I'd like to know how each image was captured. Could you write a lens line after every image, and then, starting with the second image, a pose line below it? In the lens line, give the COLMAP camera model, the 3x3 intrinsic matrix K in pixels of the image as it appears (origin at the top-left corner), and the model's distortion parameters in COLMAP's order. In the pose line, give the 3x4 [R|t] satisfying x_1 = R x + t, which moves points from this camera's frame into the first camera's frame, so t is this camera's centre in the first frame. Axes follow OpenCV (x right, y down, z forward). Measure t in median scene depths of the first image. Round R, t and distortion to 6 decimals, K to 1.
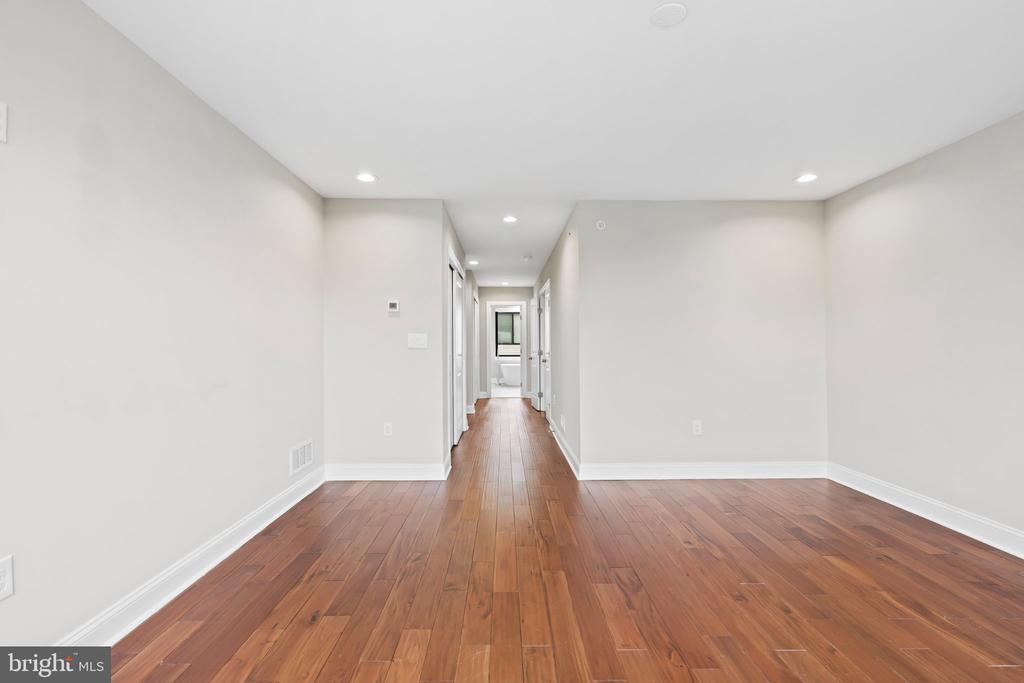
lens RADIAL K [[474.6, 0, 512.8], [0, 474.6, 348.9], [0, 0, 1]] dist [0.003917, 0.000204]
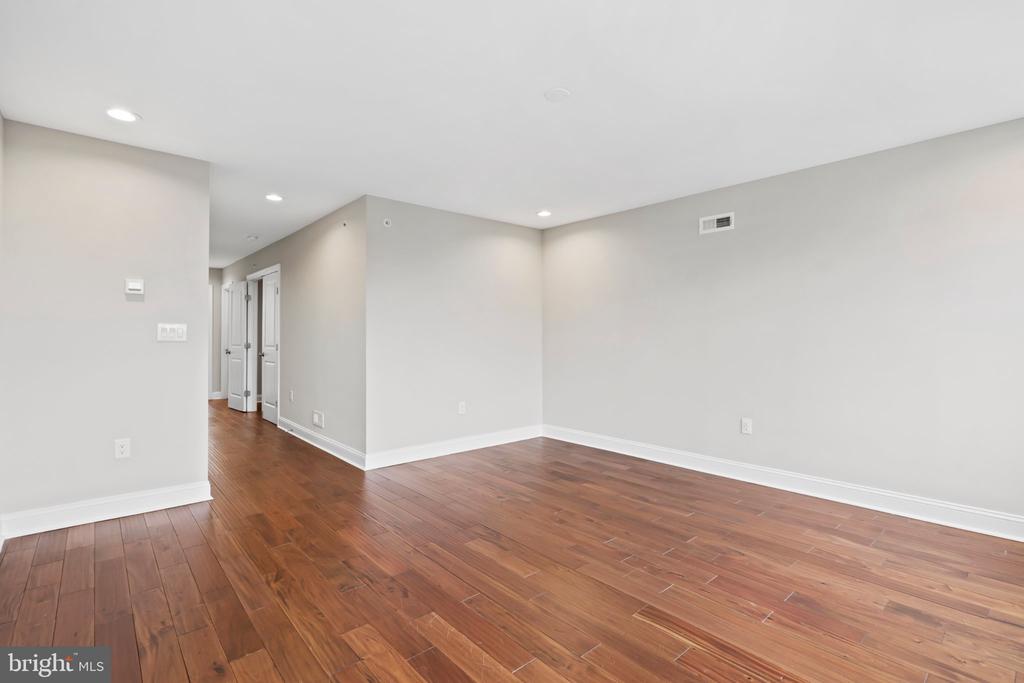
lens RADIAL K [[478.8, 0, 512.0], [0, 478.8, 341.5], [0, 0, 1]] dist [0.000854, 0.000268]
pose [[0.764717, -0.005510, 0.644343, -0.381890], [0.004419, 0.999985, 0.003308, -0.001952], [-0.644351, 0.000318, 0.764730, 0.024540]]
